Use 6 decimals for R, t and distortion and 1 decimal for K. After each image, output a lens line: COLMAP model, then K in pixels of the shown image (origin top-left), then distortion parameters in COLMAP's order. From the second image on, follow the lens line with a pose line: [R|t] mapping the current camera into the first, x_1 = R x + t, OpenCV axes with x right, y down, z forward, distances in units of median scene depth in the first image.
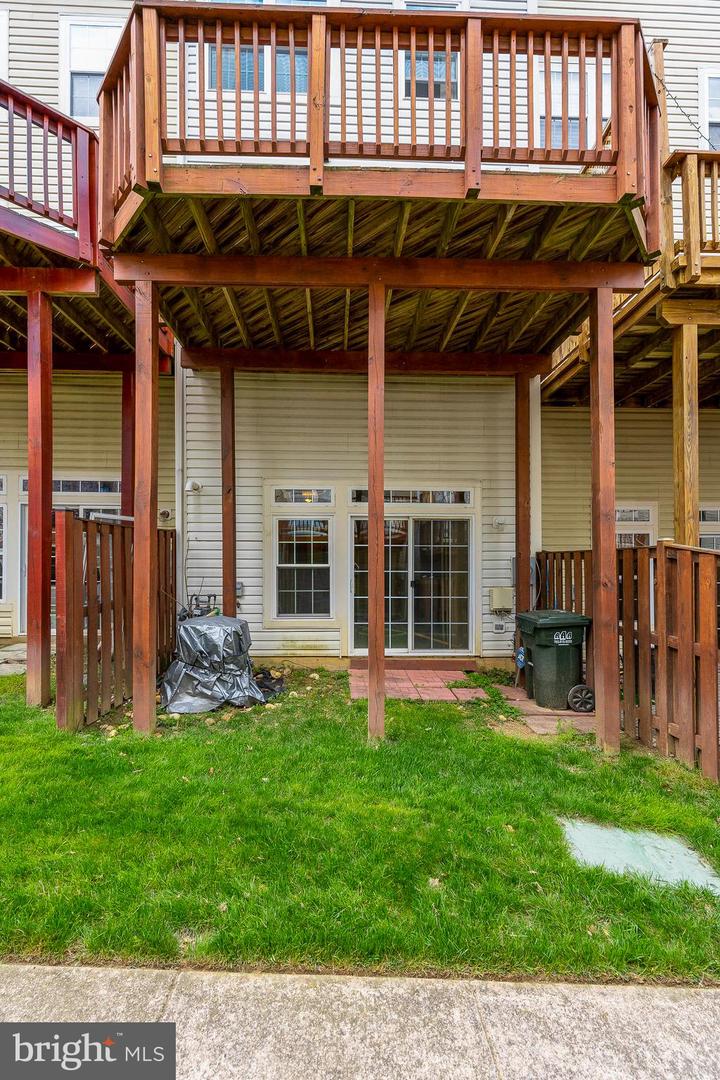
lens RADIAL K [[434.0, 0, 360.0], [0, 434.0, 540.0], [0, 0, 1]] dist [-0.000806, -0.000406]
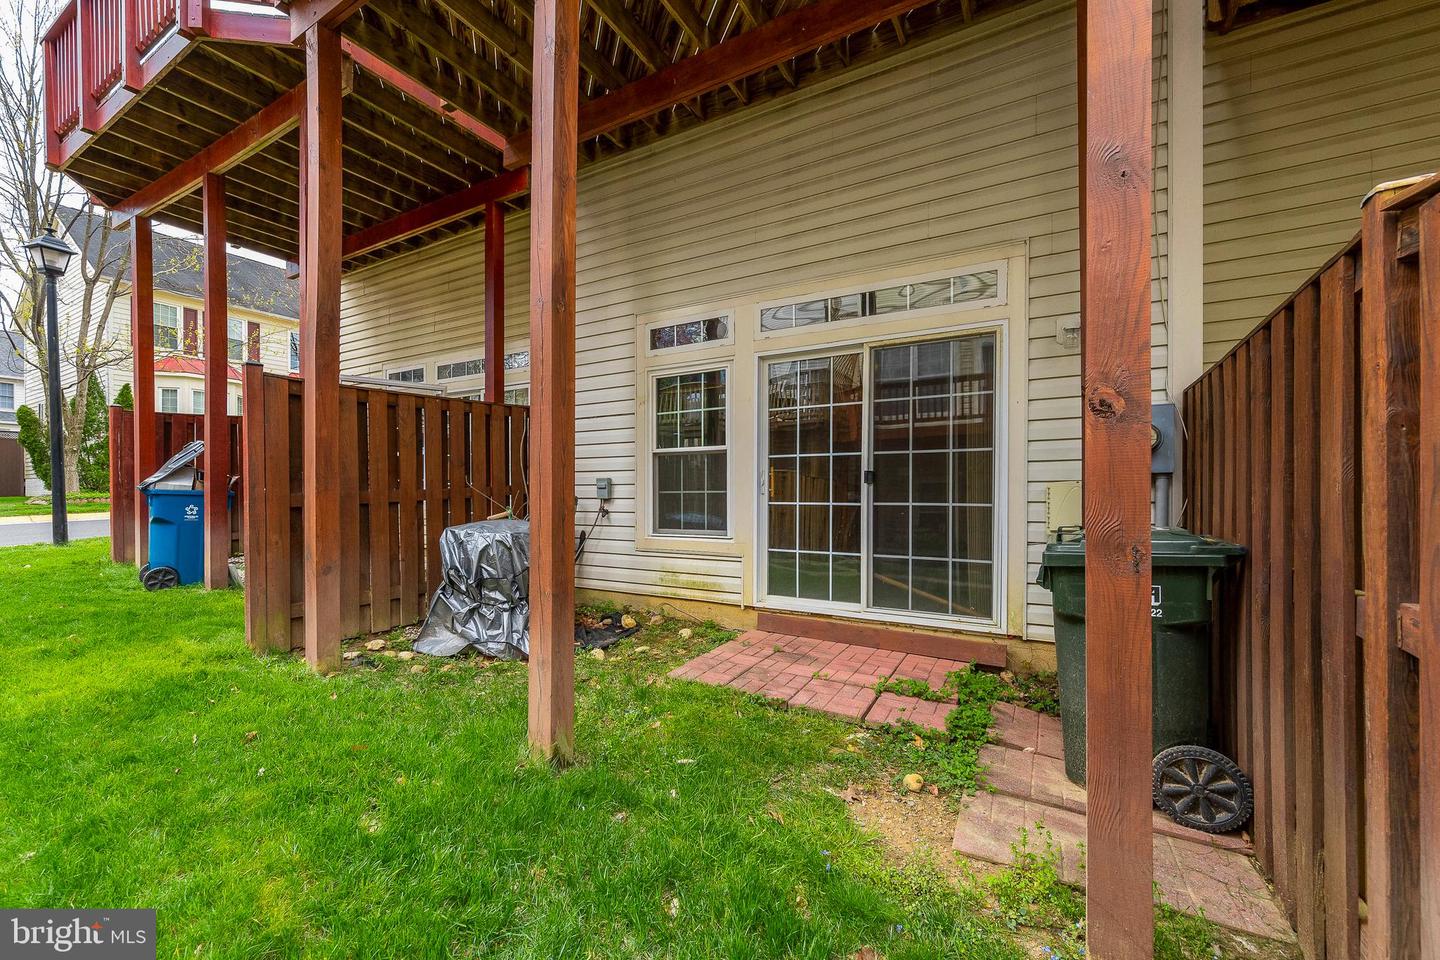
lens RADIAL K [[593.8, 0, 720.0], [0, 593.8, 480.0], [0, 0, 1]] dist [-0.002470, -0.000241]
pose [[0.842645, -0.014354, -0.538278, 0.350968], [0.033126, 0.999133, 0.025213, 0.082918], [0.537449, -0.039076, 0.842390, 0.335514]]
